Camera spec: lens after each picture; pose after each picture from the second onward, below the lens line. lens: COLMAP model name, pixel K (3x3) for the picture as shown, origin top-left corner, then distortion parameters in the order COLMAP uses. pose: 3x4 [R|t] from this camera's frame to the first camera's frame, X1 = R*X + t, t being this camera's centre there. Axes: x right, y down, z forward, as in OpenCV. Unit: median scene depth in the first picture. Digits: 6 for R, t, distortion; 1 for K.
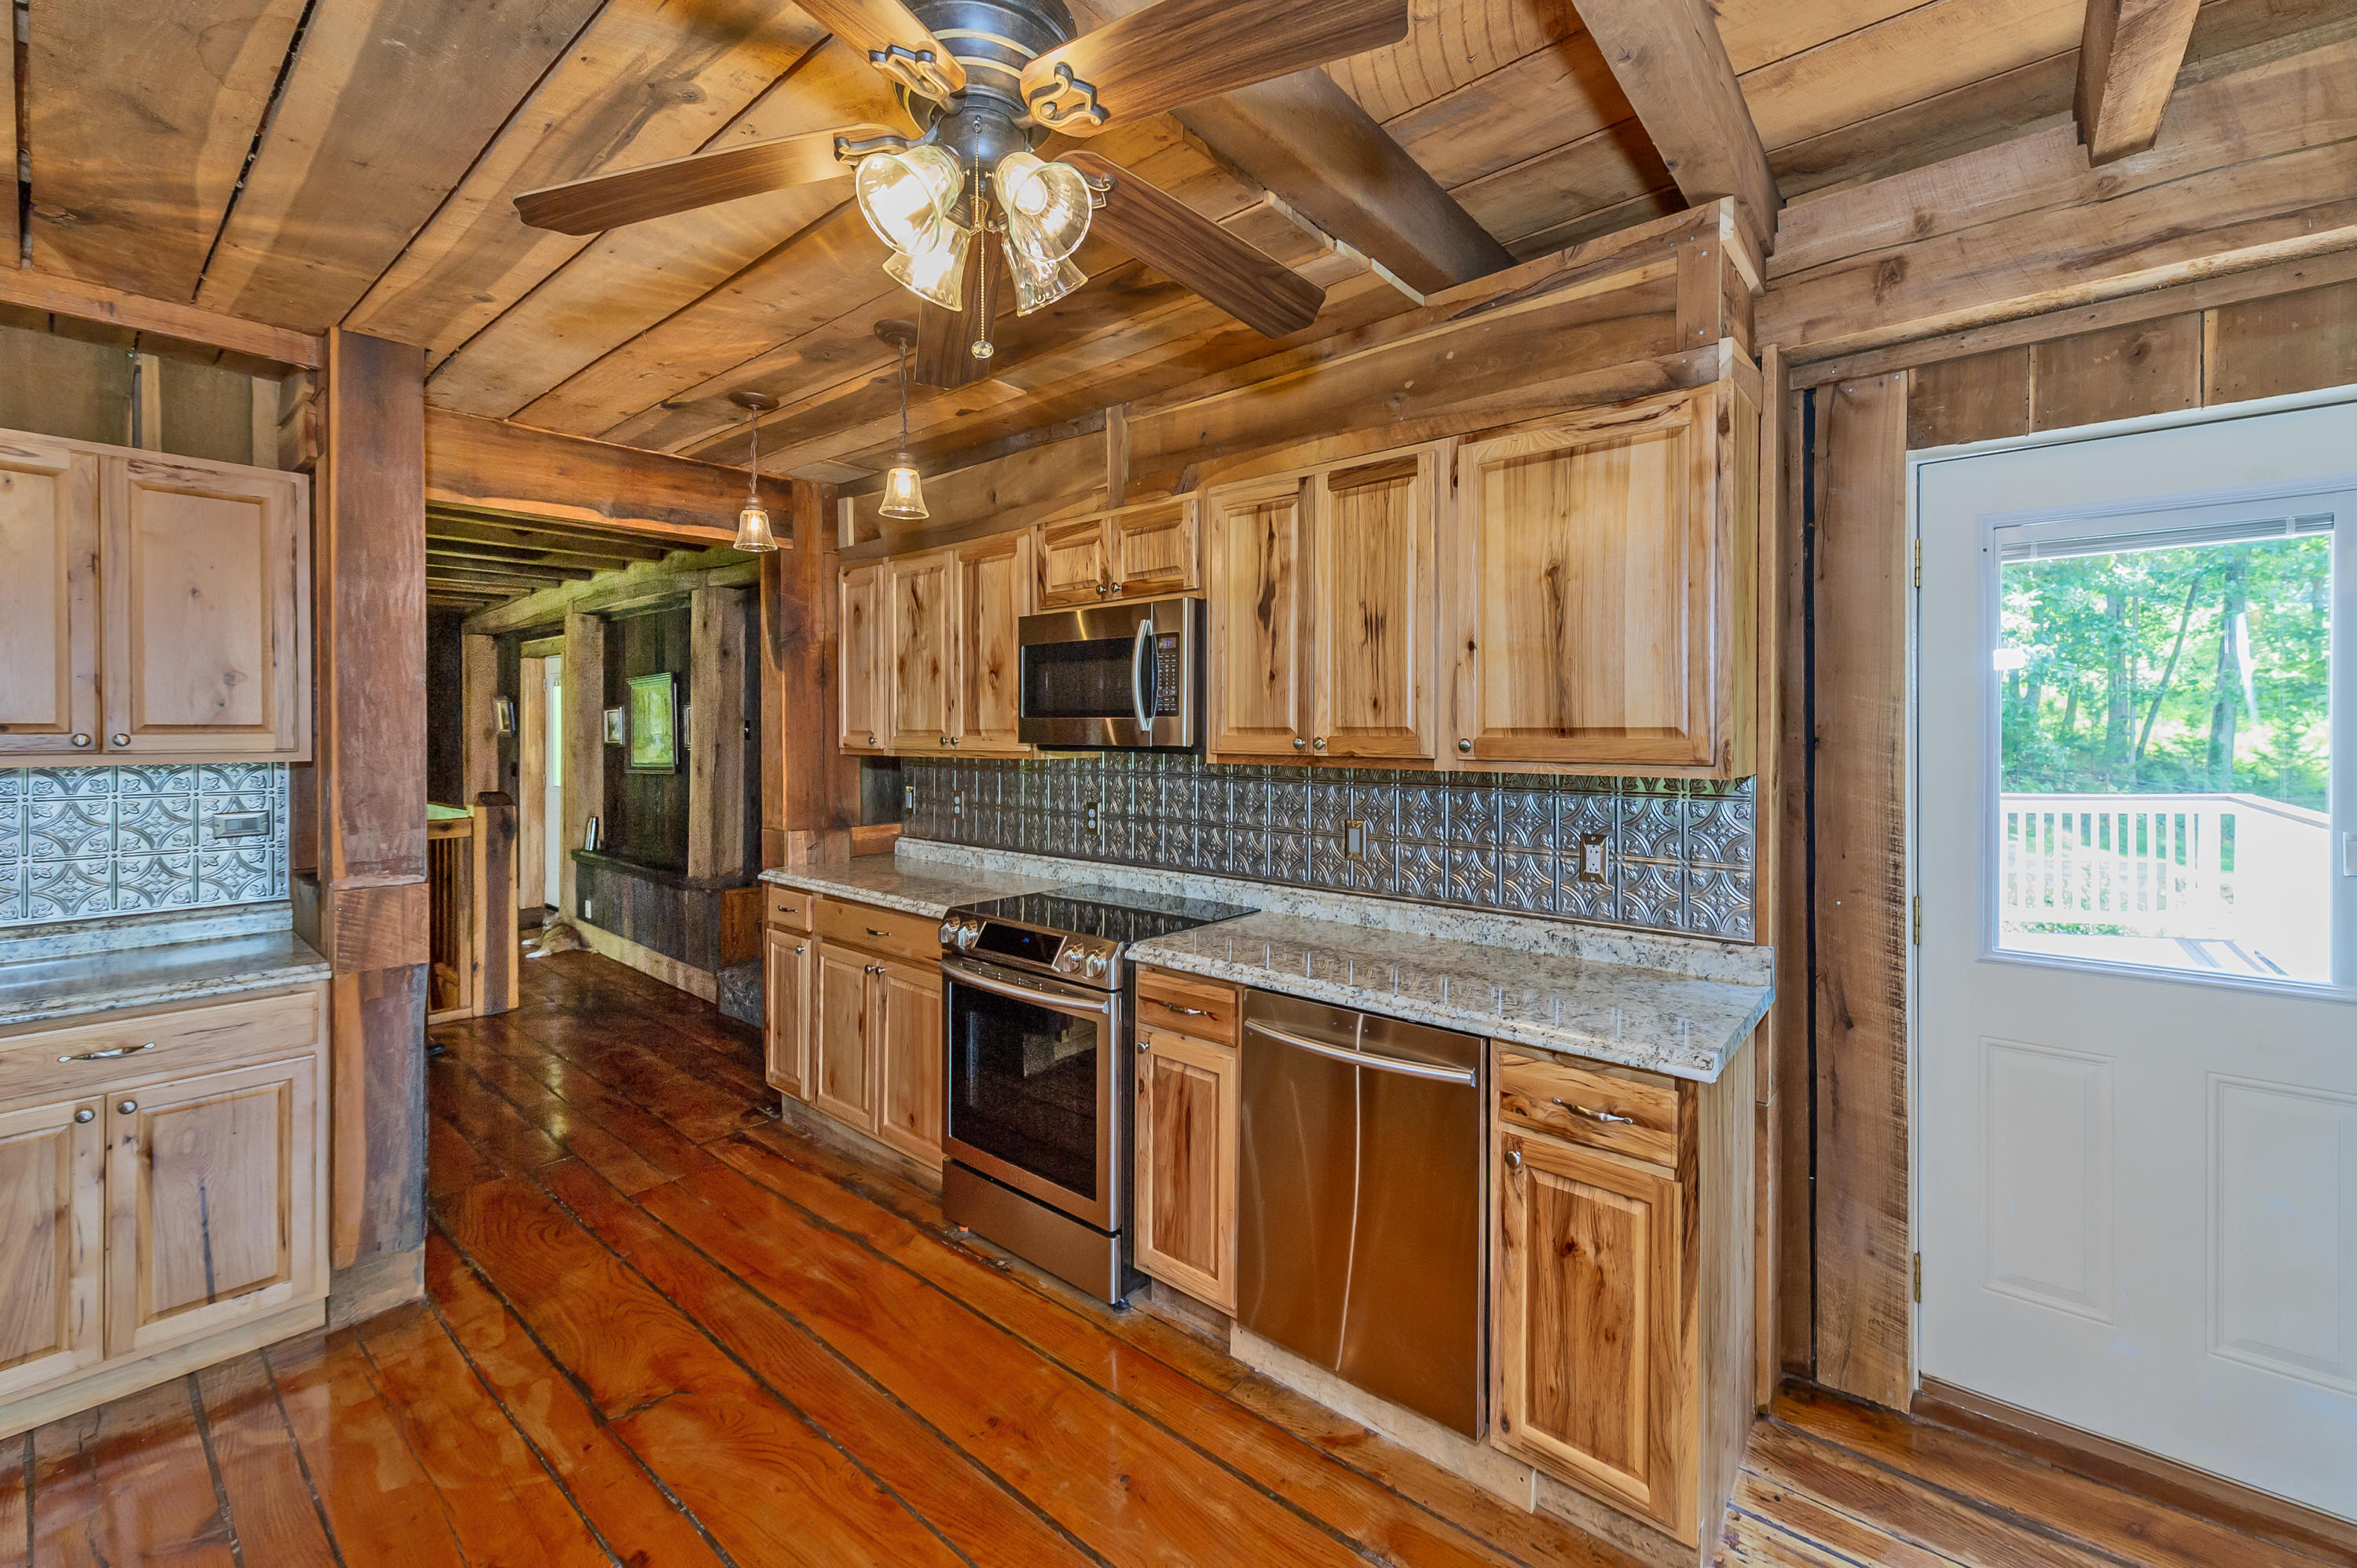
lens RADIAL K [[966.2, 0, 1178.9], [0, 966.2, 736.0], [0, 0, 1]] dist [0.008250, -0.002989]
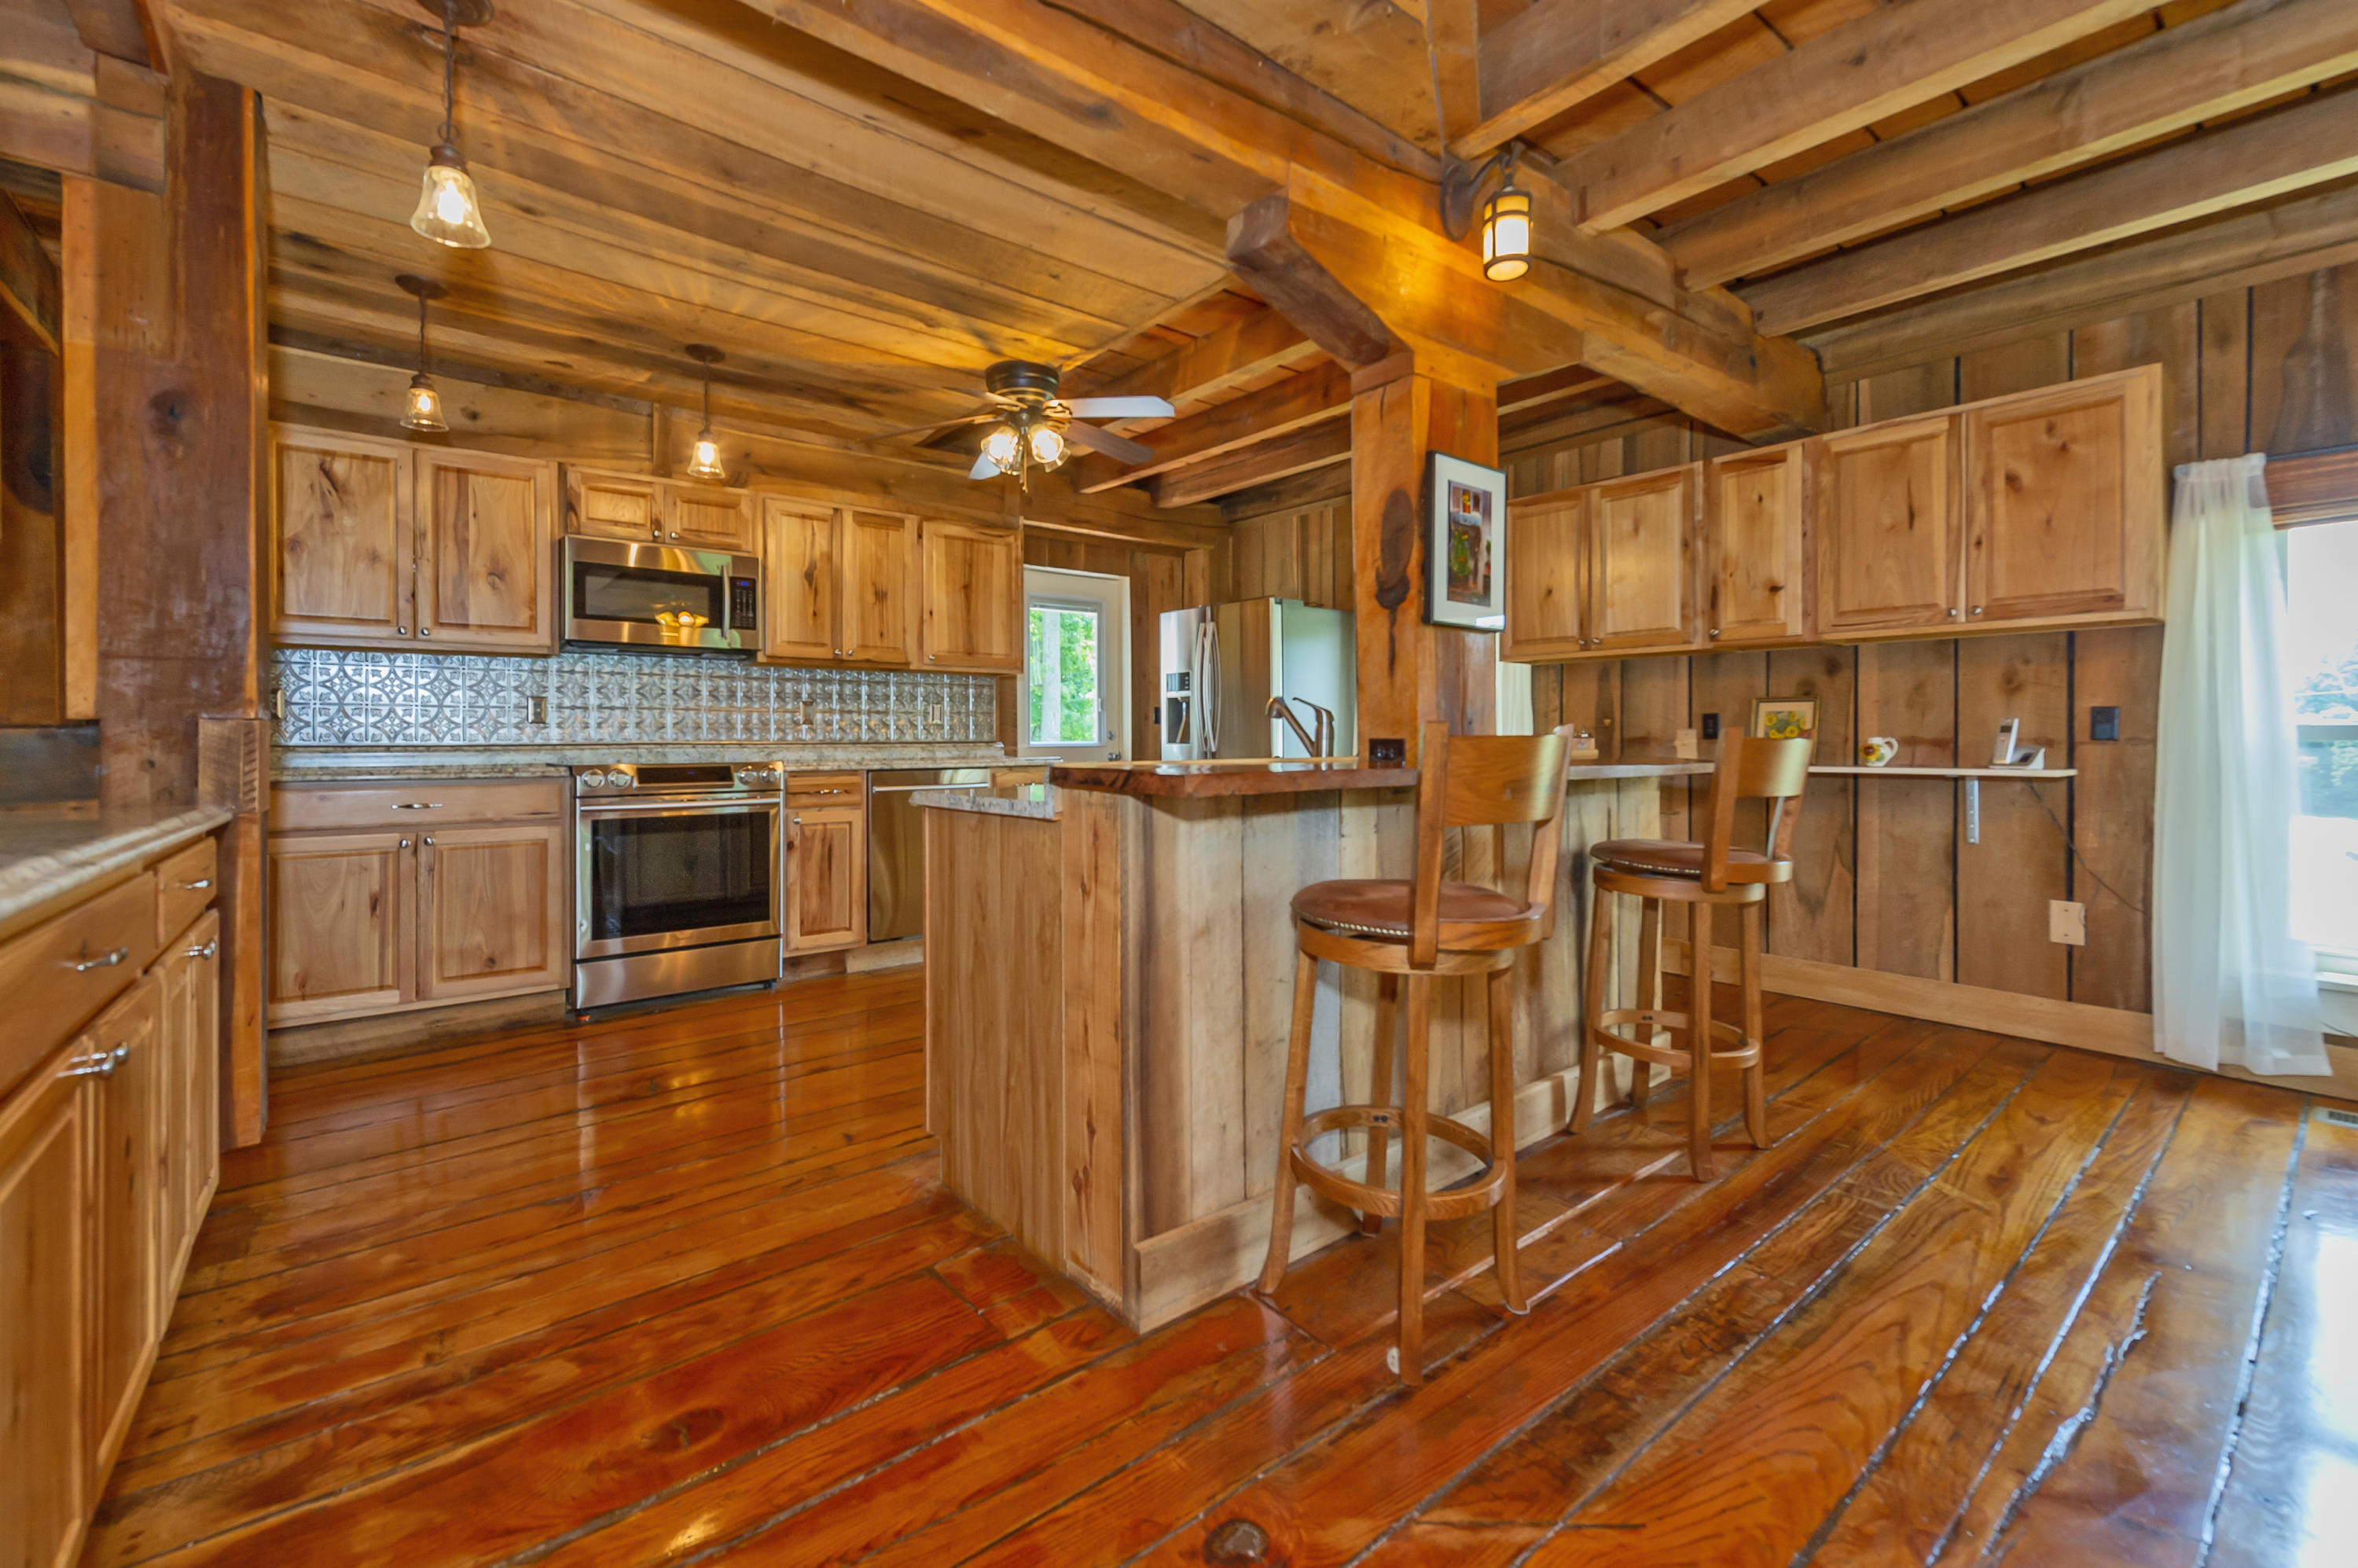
lens RADIAL K [[966.7, 0, 1145.1], [0, 966.7, 731.4], [0, 0, 1]] dist [0.008250, -0.002989]
pose [[0.232394, 0.011502, 0.972554, -1.501094], [-0.000821, 0.999932, -0.011630, 0.175745], [-0.972621, 0.001904, 0.232388, 0.002081]]
